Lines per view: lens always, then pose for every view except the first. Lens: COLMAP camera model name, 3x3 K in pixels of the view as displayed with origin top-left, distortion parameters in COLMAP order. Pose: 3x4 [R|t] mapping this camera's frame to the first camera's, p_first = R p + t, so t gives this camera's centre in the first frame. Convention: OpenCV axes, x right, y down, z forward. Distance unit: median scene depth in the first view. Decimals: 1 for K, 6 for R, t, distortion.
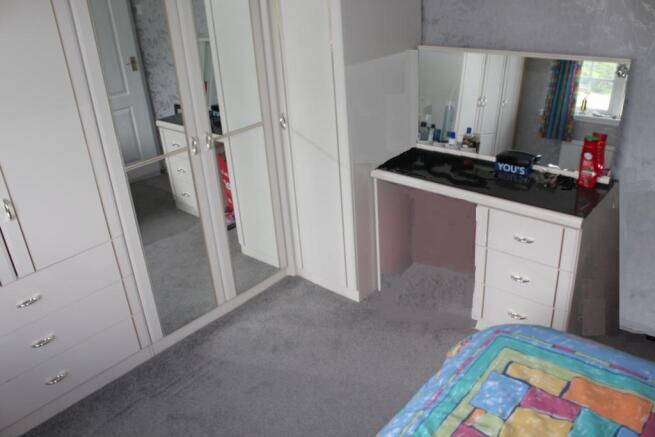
lens RADIAL K [[568.3, 0, 328.0], [0, 568.3, 219.3], [0, 0, 1]] dist [-0.011188, -0.001101]
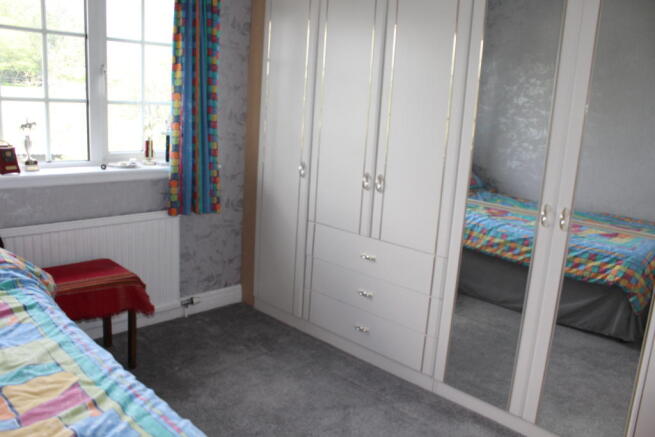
lens RADIAL K [[568.3, 0, 328.2], [0, 568.3, 218.2], [0, 0, 1]] dist [-0.011188, -0.001101]
pose [[-0.033215, 0.270146, -0.962246, 0.639640], [-0.487760, 0.835957, 0.251528, -0.193712], [0.872346, 0.477699, 0.104000, 0.680306]]
